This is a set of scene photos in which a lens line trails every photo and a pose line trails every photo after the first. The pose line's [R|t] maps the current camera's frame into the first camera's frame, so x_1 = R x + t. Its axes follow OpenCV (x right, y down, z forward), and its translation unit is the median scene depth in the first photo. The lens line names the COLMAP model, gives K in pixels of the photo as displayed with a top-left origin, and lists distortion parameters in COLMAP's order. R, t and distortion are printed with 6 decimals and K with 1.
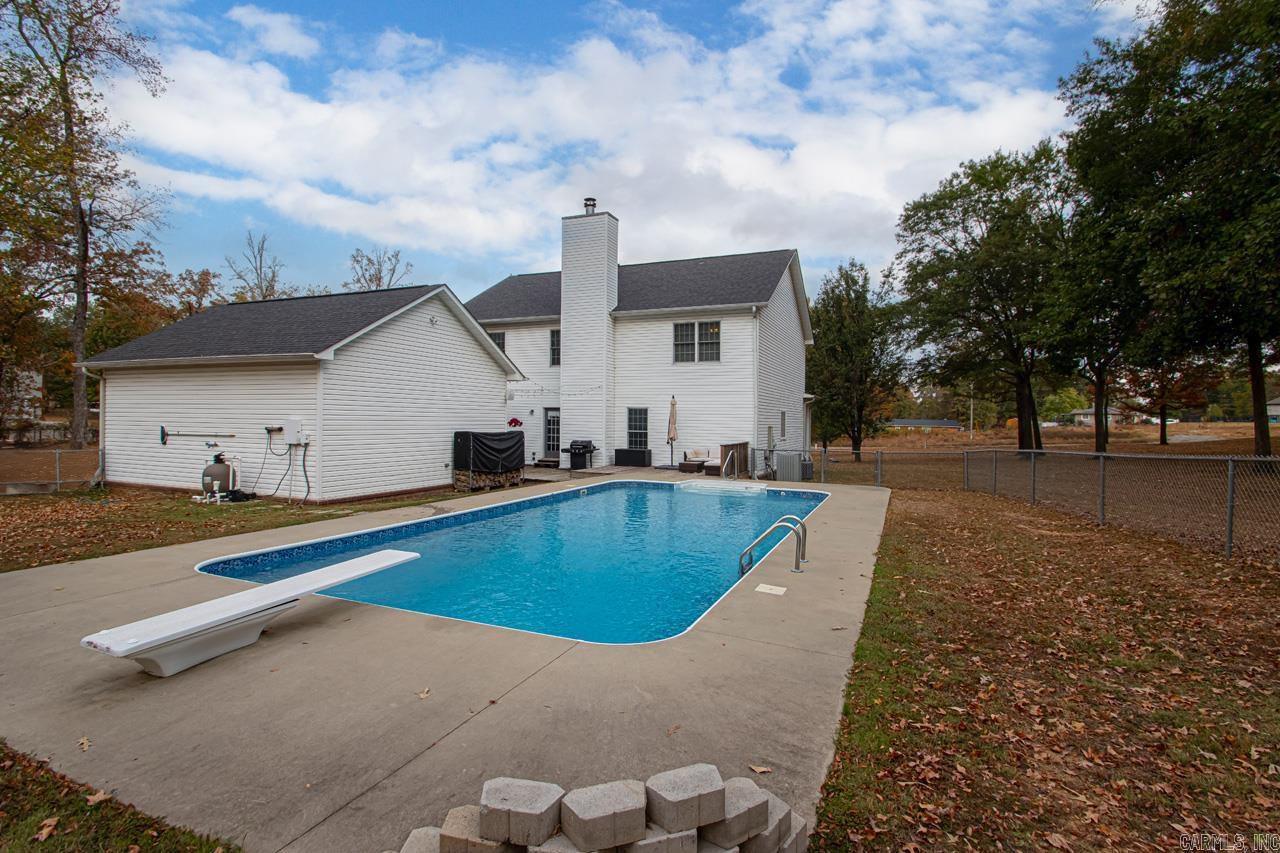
lens RADIAL K [[600.5, 0, 636.0], [0, 600.5, 441.5], [0, 0, 1]] dist [0.007916, -0.011528]
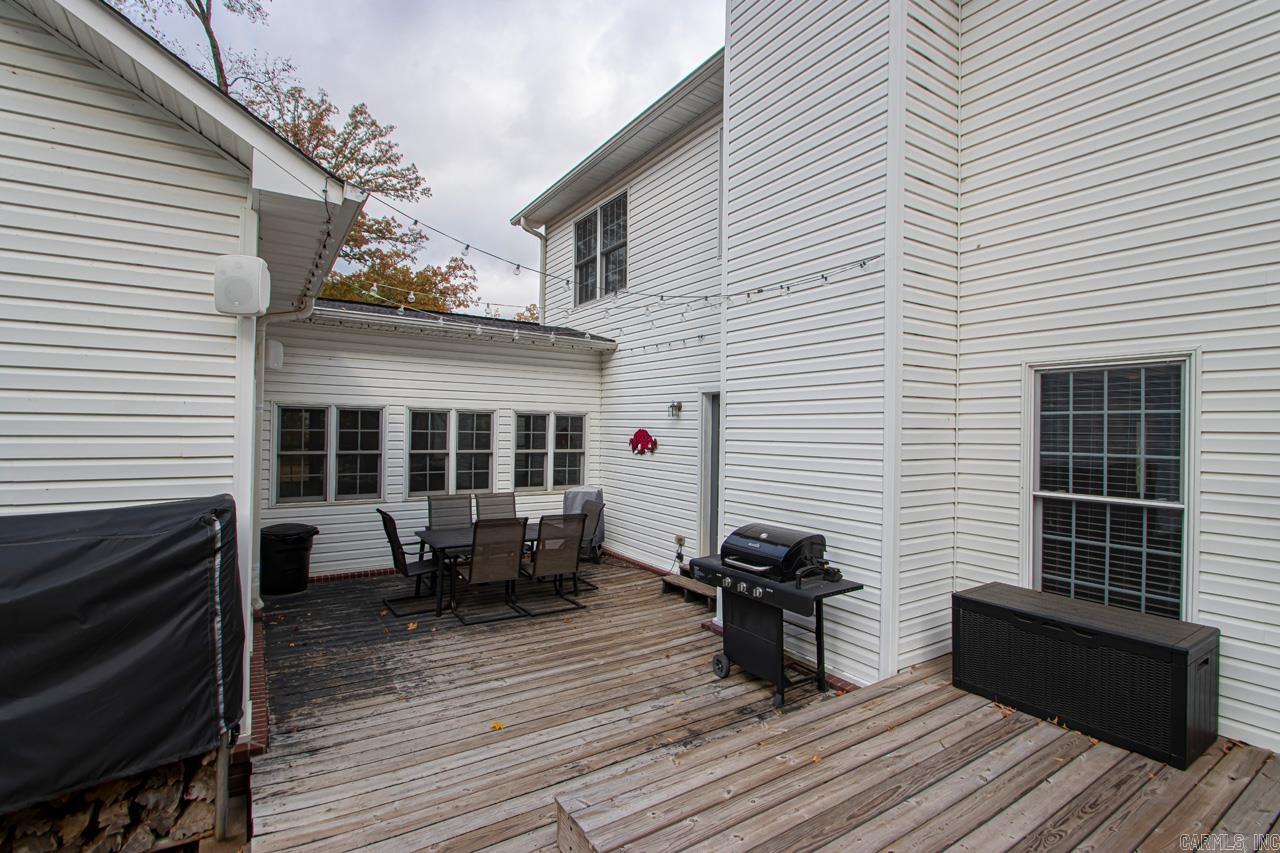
lens RADIAL K [[600.5, 0, 632.6], [0, 600.5, 419.4], [0, 0, 1]] dist [0.007916, -0.011528]
pose [[0.834246, -0.009338, -0.551314, -0.015248], [-0.022558, 0.998441, -0.051047, -0.029028], [0.550932, 0.055022, 0.832735, 0.808443]]
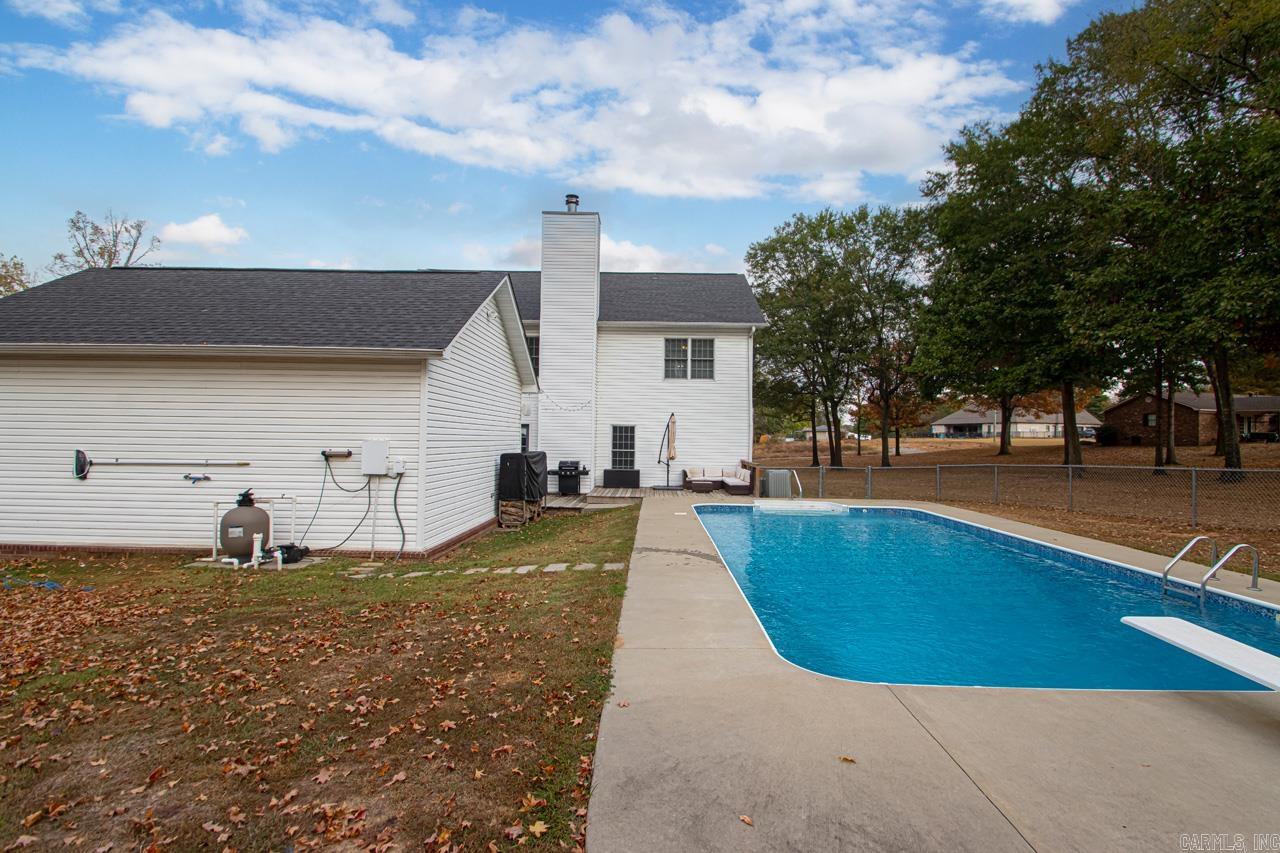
lens RADIAL K [[600.5, 0, 642.4], [0, 600.5, 427.4], [0, 0, 1]] dist [0.007916, -0.011528]
pose [[0.925932, 0.007773, 0.377611, -0.331813], [0.010592, 0.998861, -0.046534, -0.009415], [-0.377543, 0.047087, 0.924794, 0.132816]]
